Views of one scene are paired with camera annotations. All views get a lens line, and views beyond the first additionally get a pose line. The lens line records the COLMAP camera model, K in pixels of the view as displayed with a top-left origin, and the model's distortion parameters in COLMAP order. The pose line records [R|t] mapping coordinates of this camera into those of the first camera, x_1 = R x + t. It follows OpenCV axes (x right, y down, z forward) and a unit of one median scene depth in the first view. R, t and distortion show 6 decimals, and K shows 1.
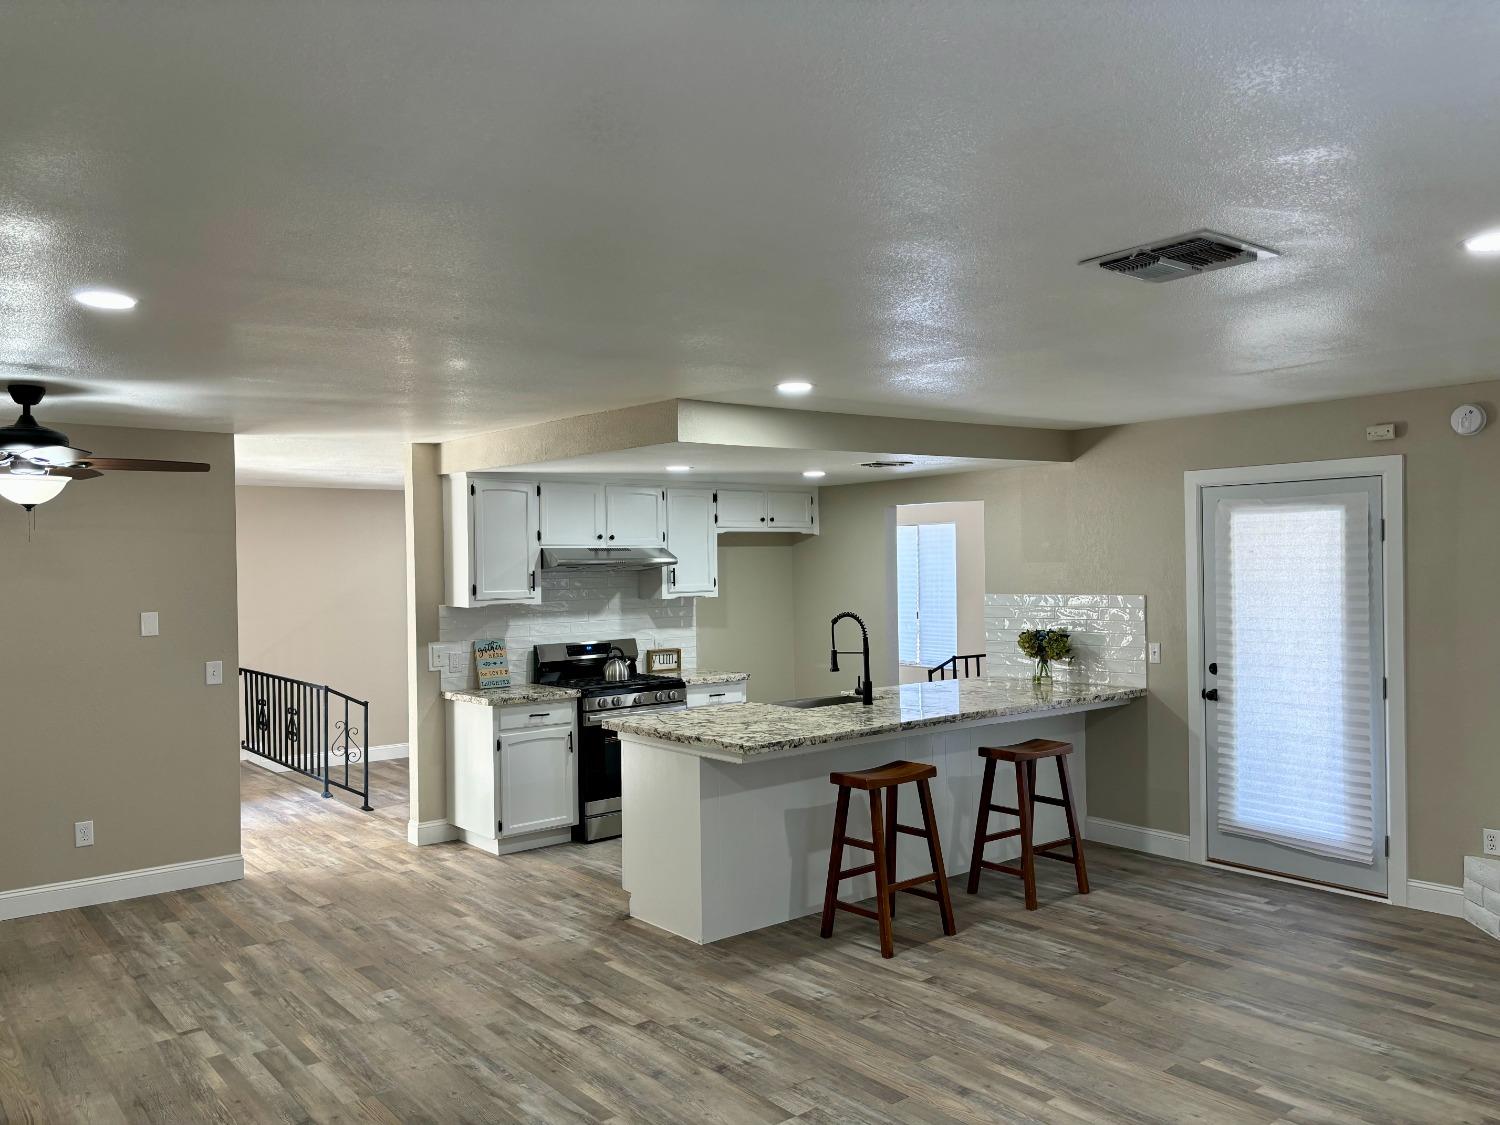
lens RADIAL K [[1133.3, 0, 745.3], [0, 1133.3, 568.7], [0, 0, 1]] dist [0.042365, -0.042116]
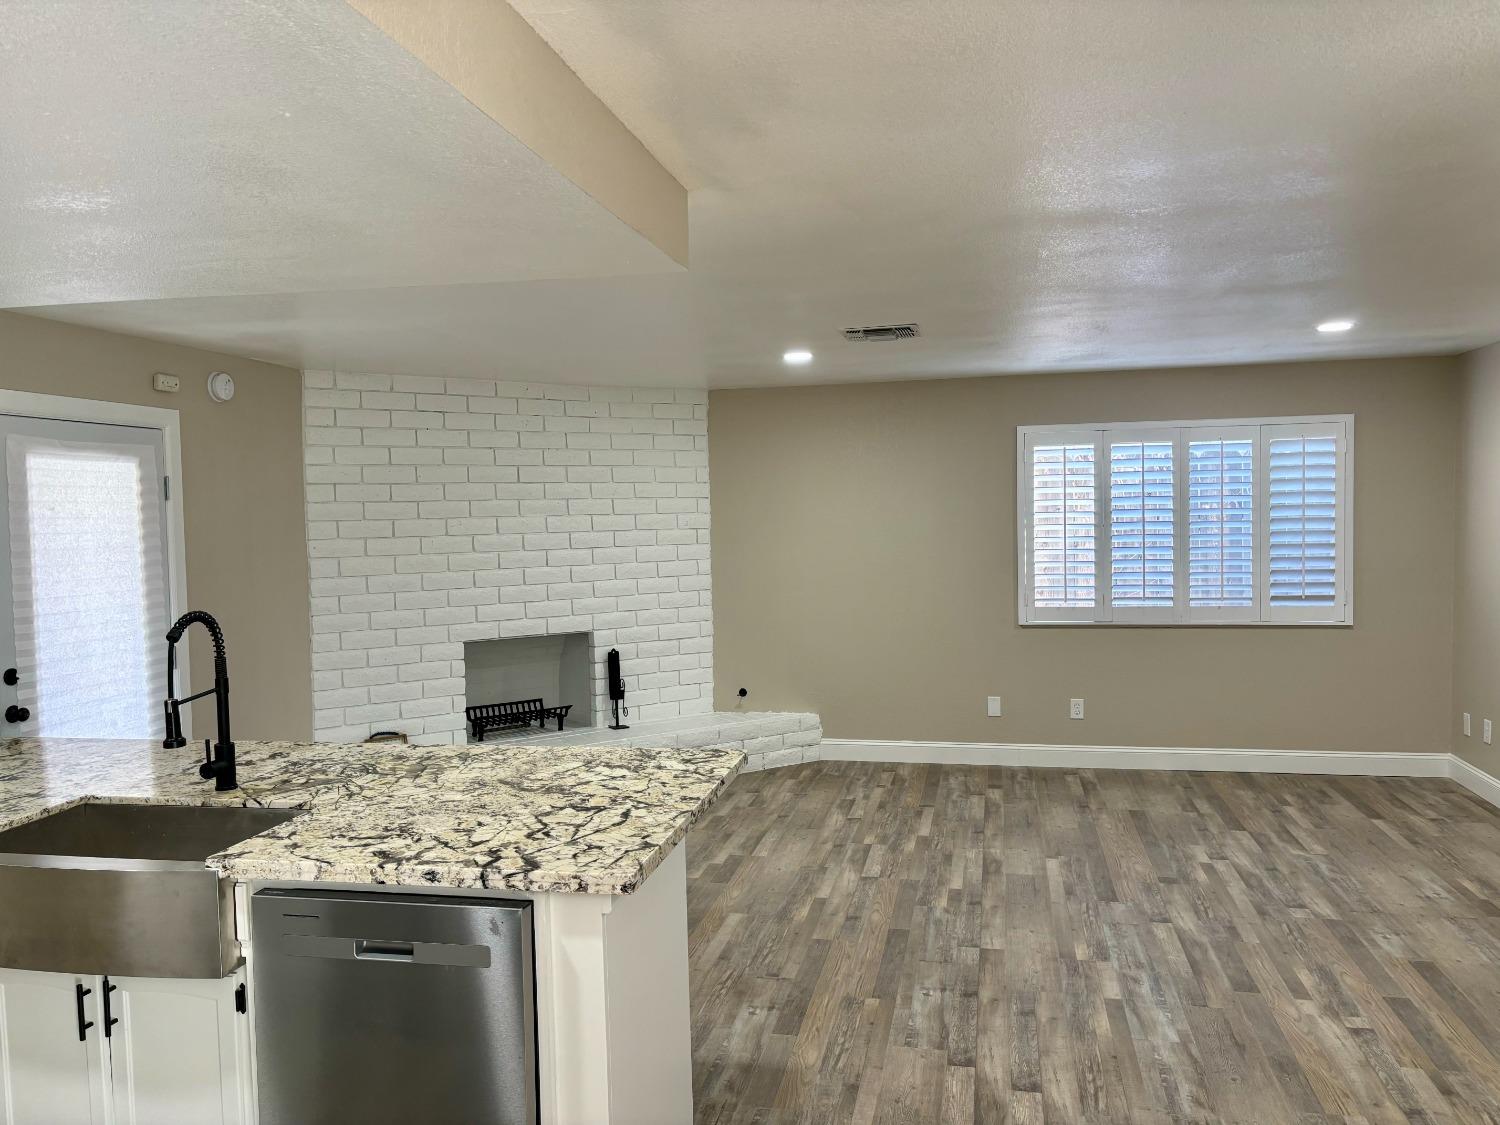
lens RADIAL K [[1130.6, 0, 771.6], [0, 1130.6, 559.9], [0, 0, 1]] dist [0.070502, -0.086093]
pose [[-0.639103, -0.004151, 0.769110, -0.479200], [0.034839, 0.998803, 0.034341, 0.009831], [-0.768331, 0.048743, -0.638194, 1.235152]]
